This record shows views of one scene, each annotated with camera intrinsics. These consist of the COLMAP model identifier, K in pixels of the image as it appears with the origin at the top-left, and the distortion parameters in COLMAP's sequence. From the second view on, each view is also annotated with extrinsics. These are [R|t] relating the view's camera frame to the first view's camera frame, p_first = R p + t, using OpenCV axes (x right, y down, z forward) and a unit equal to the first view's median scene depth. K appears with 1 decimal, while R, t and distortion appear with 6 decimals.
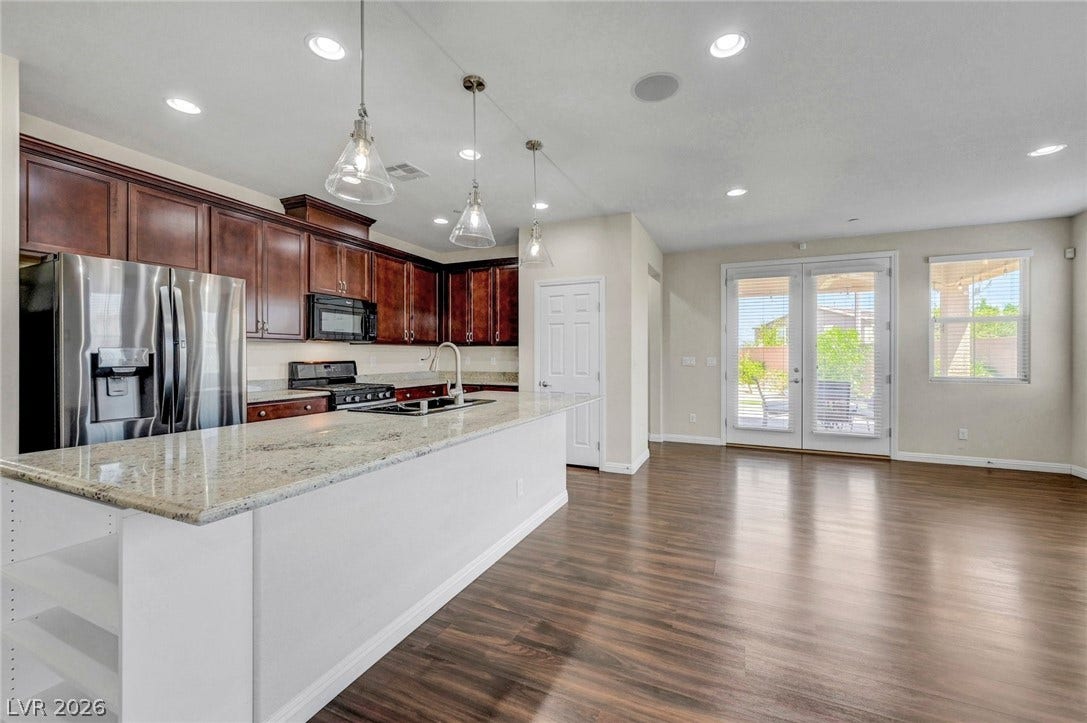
lens RADIAL K [[428.7, 0, 543.5], [0, 428.7, 361.5], [0, 0, 1]] dist [-0.000593, -0.000137]
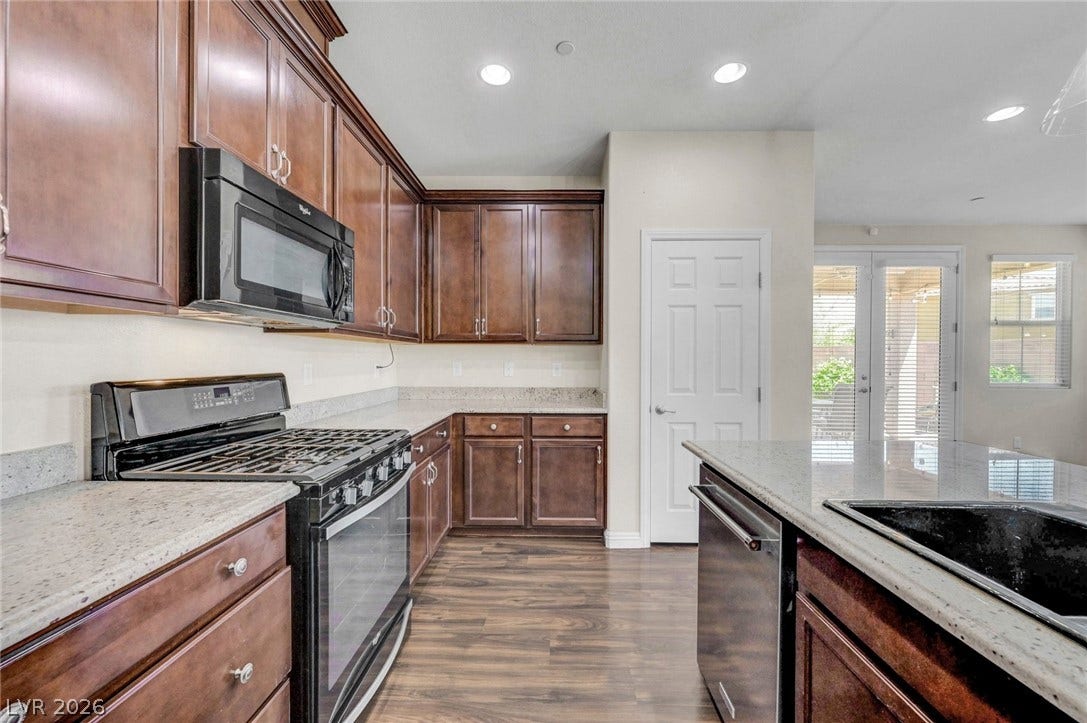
lens RADIAL K [[428.7, 0, 543.5], [0, 428.7, 361.5], [0, 0, 1]] dist [-0.000593, -0.000137]
pose [[0.922288, -0.000118, 0.386503, -0.356375], [0.003325, 0.999965, -0.007629, -0.007996], [-0.386489, 0.008321, 0.922257, 0.518713]]
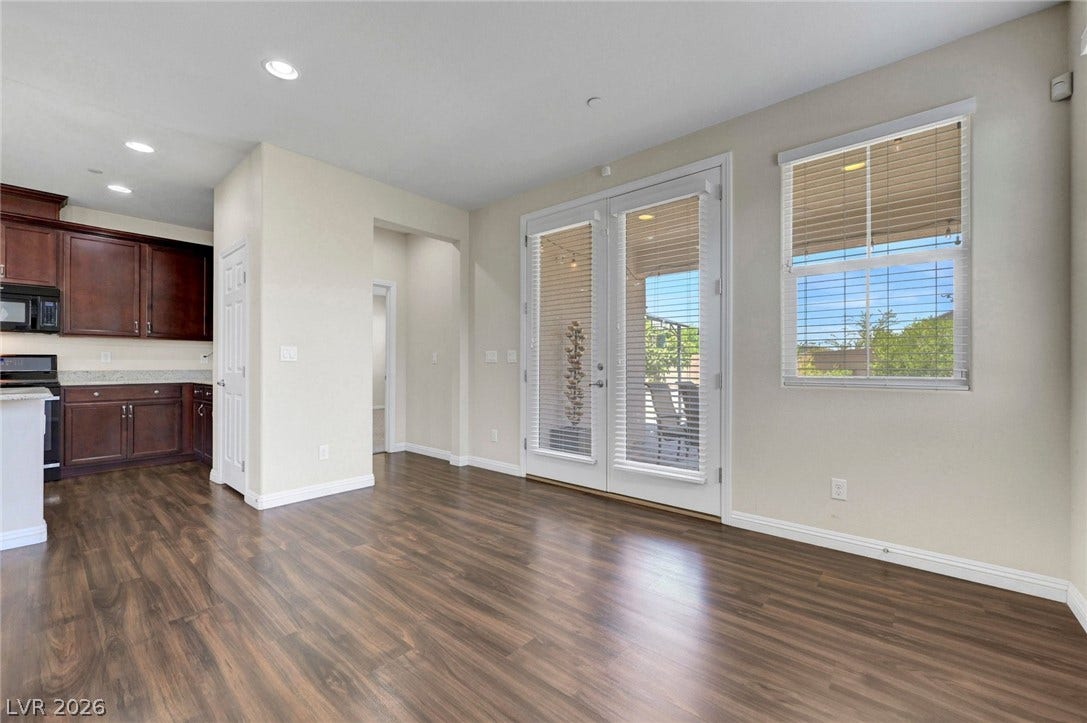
lens RADIAL K [[438.0, 0, 544.5], [0, 438.0, 366.5], [0, 0, 1]] dist [0.000649, 0.000185]
pose [[0.959278, -0.001233, -0.282460, 0.774735], [-0.001650, 0.999949, -0.009967, 0.029398], [0.282458, 0.010027, 0.959227, 0.393366]]
